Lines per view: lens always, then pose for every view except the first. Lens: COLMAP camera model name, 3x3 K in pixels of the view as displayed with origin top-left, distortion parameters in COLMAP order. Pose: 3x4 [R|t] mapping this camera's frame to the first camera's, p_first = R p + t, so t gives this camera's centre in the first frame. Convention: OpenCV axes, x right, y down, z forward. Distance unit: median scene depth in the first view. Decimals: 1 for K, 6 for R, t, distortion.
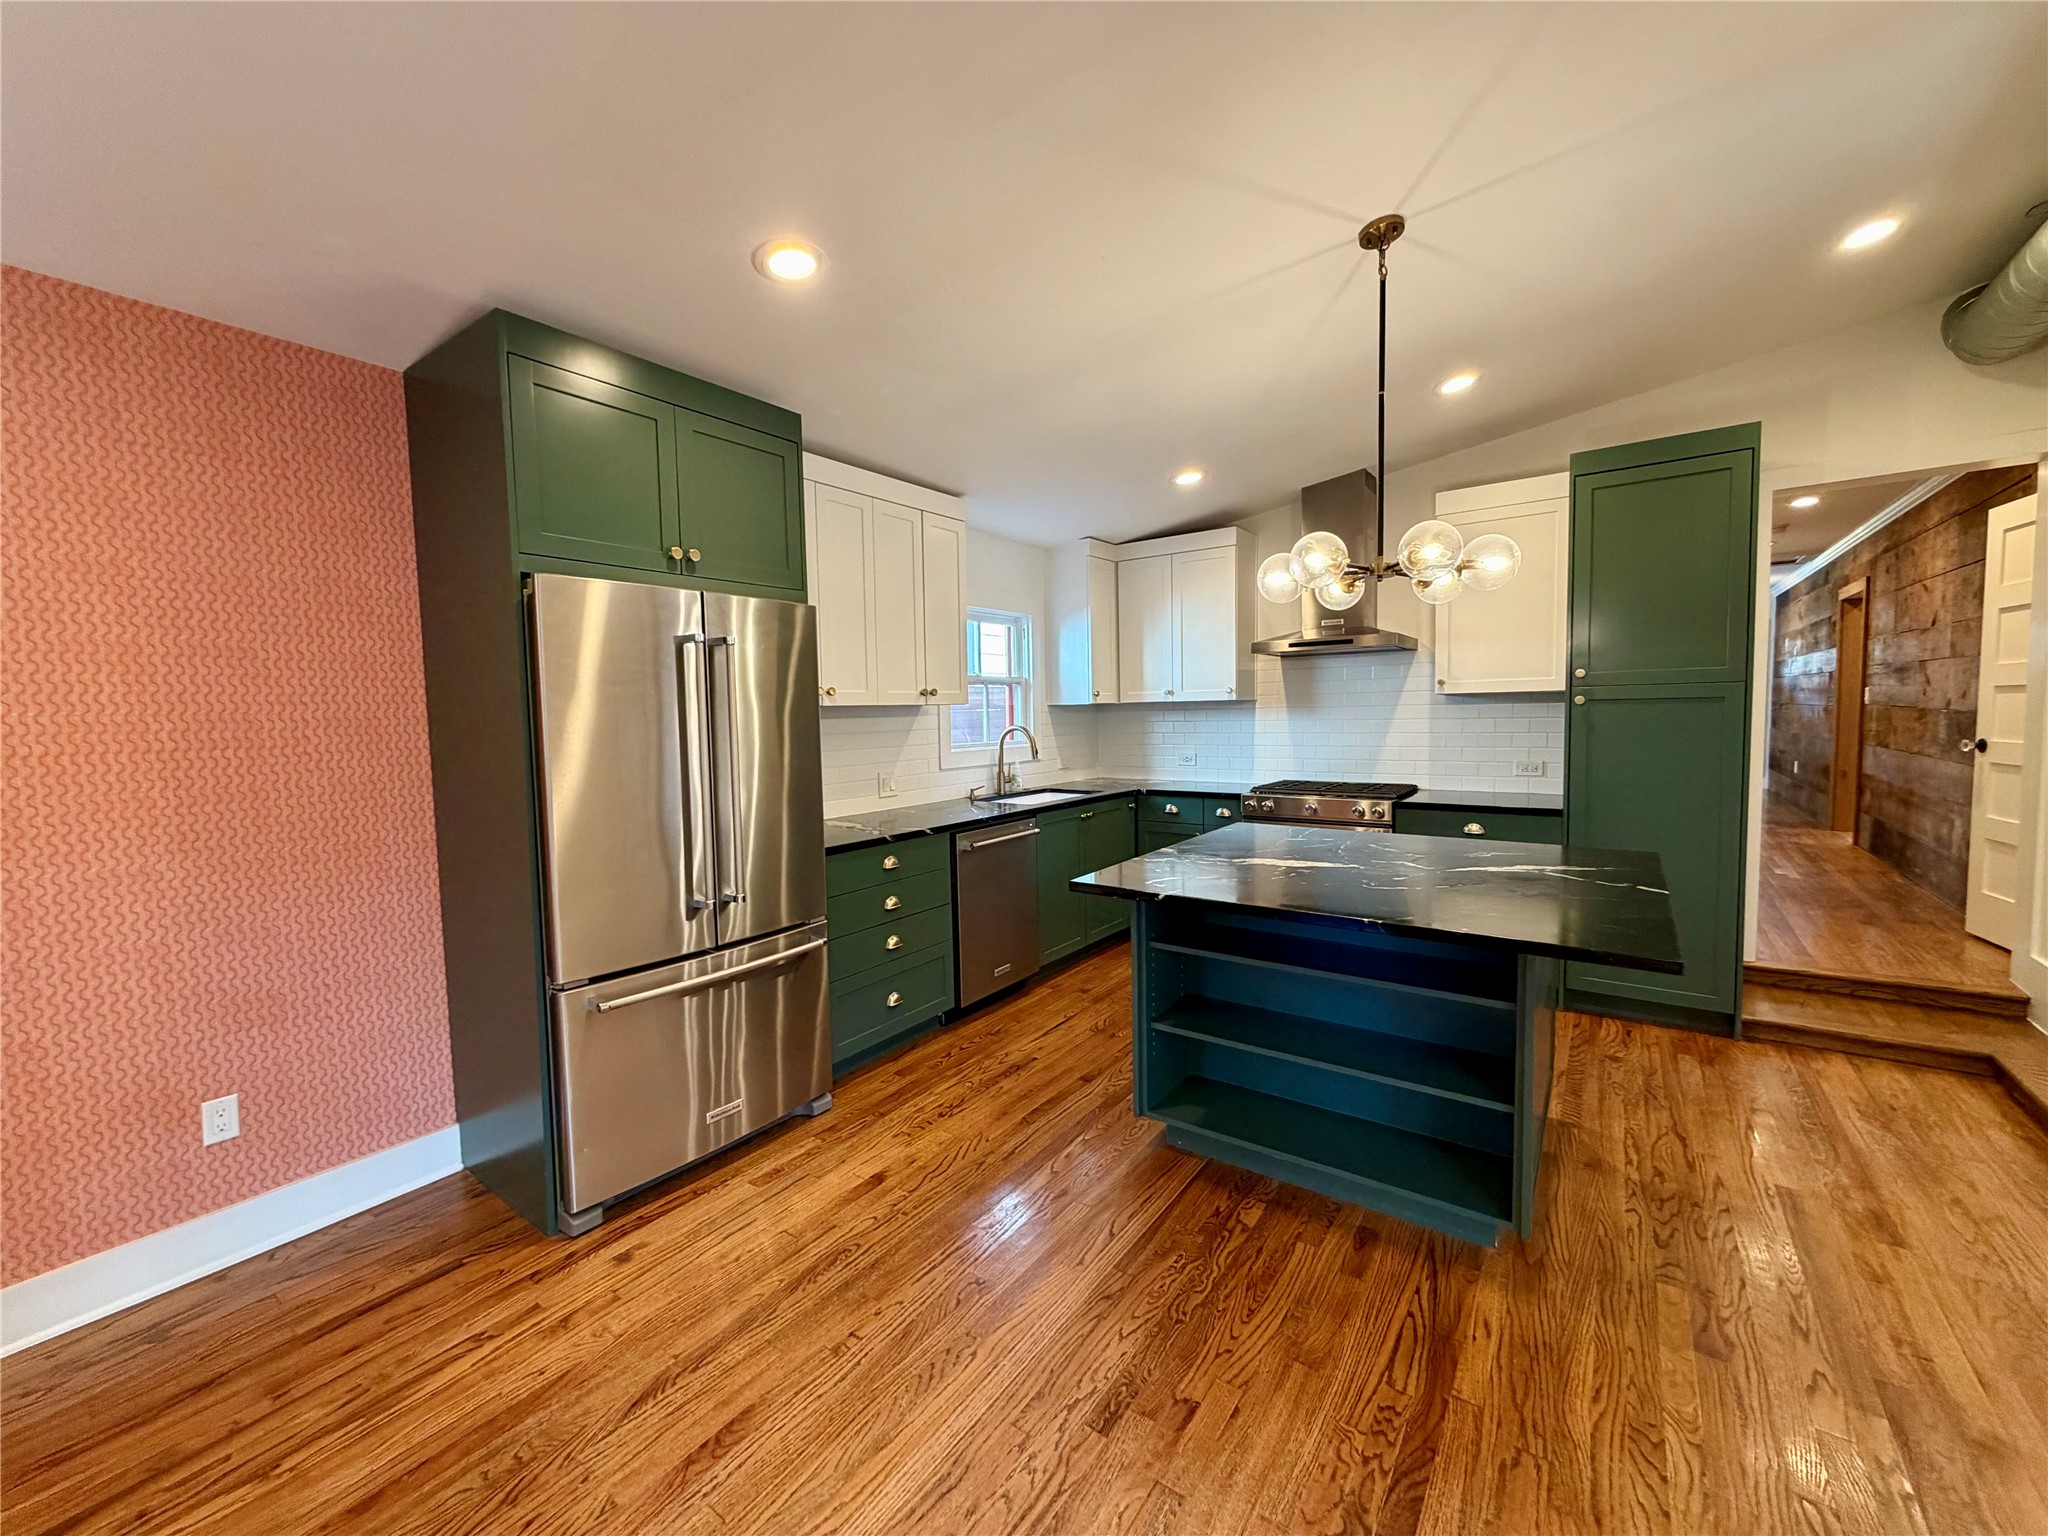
lens RADIAL K [[820.8, 0, 1020.7], [0, 820.8, 761.4], [0, 0, 1]] dist [0.000303, 0.000705]
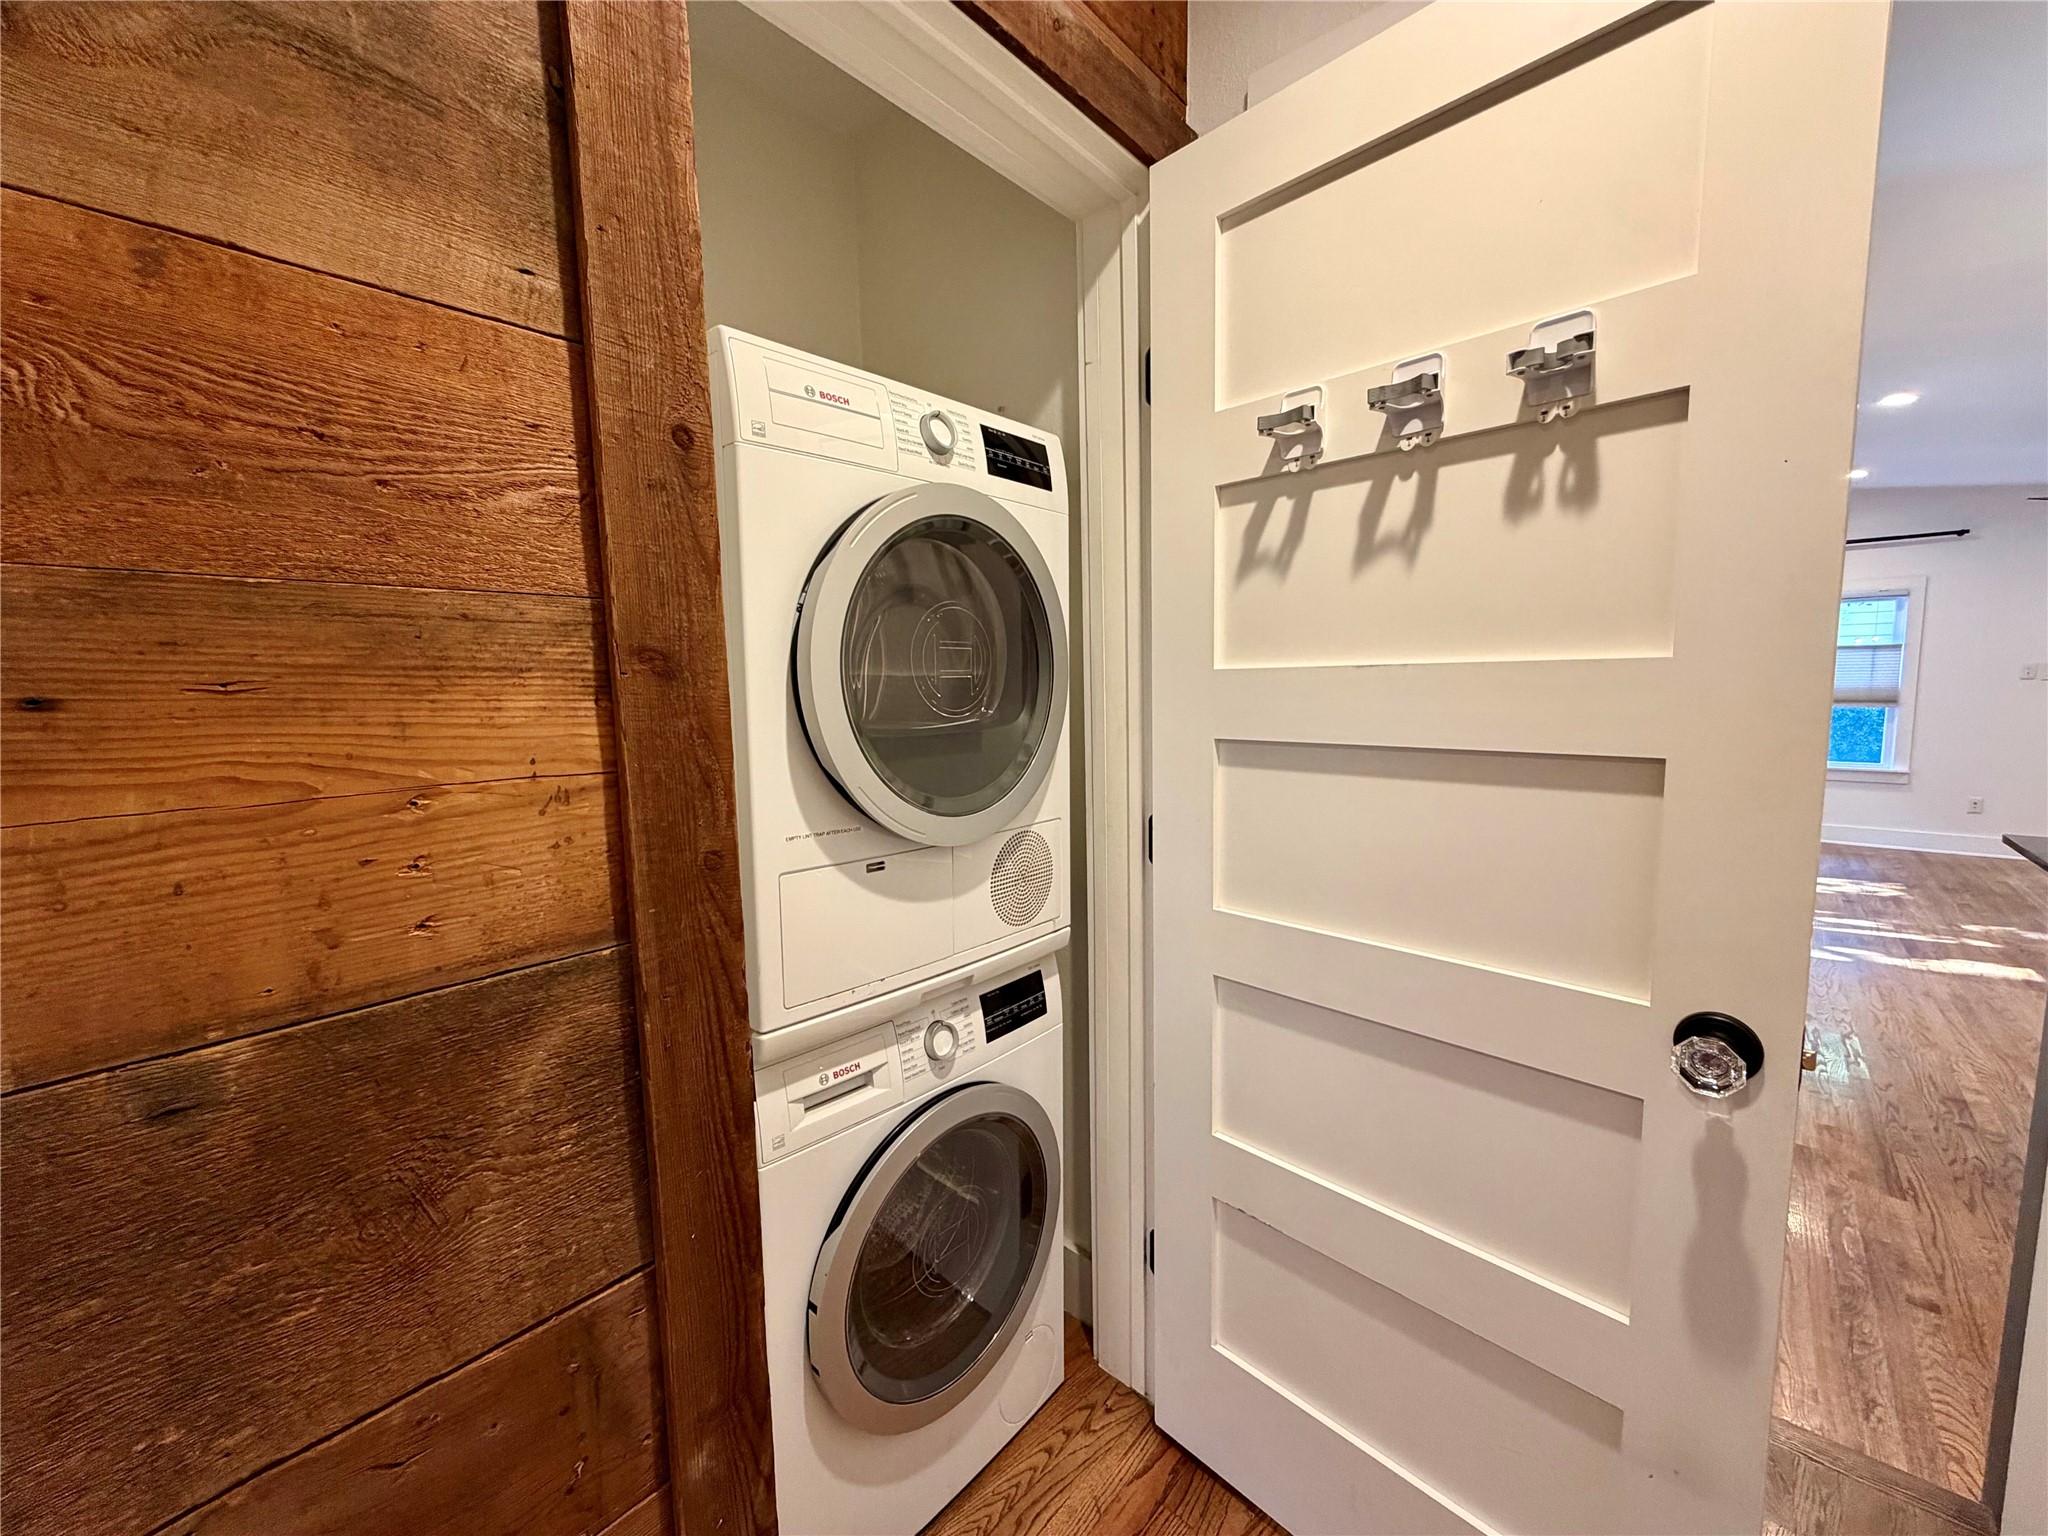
lens RADIAL K [[820.8, 0, 1021.9], [0, 820.8, 765.8], [0, 0, 1]] dist [0.000303, 0.000705]
pose [[-0.995209, 0.027291, 0.093889, 2.031992], [0.042774, 0.985015, 0.167079, -0.225191], [-0.087923, 0.170294, -0.981463, 2.146986]]
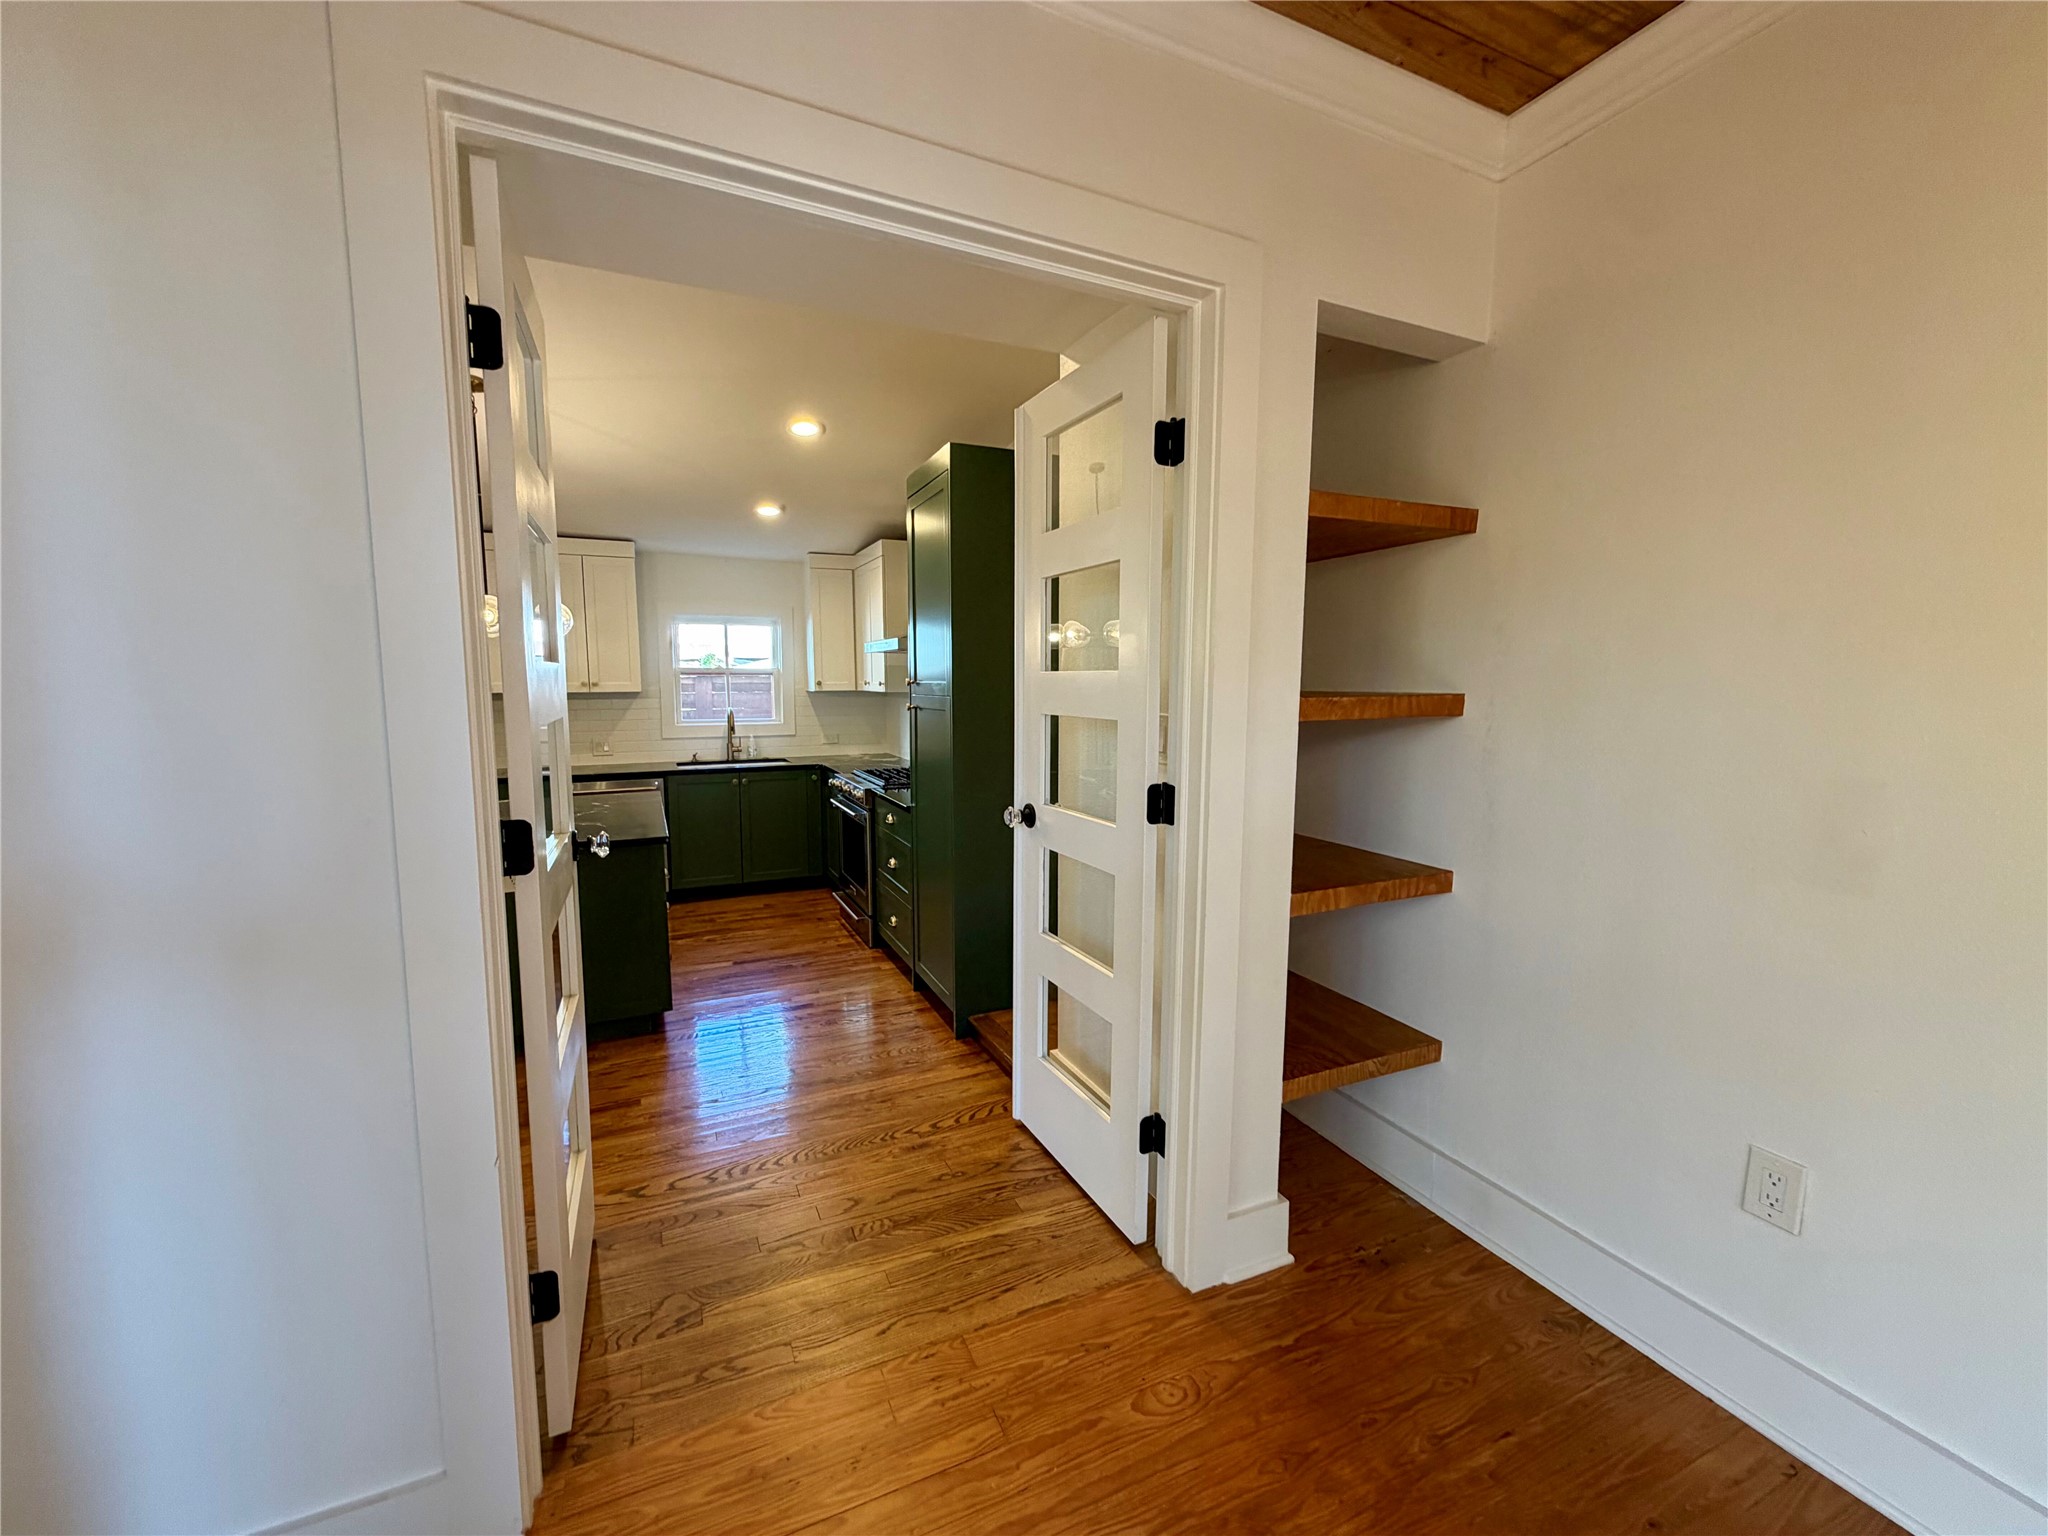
lens RADIAL K [[820.8, 0, 1018.1], [0, 820.8, 772.6], [0, 0, 1]] dist [0.000303, 0.000705]
pose [[0.871798, 0.078863, -0.483475, 2.202335], [-0.049877, 0.996117, 0.072545, -0.125387], [0.487319, -0.039130, 0.872347, 0.203522]]
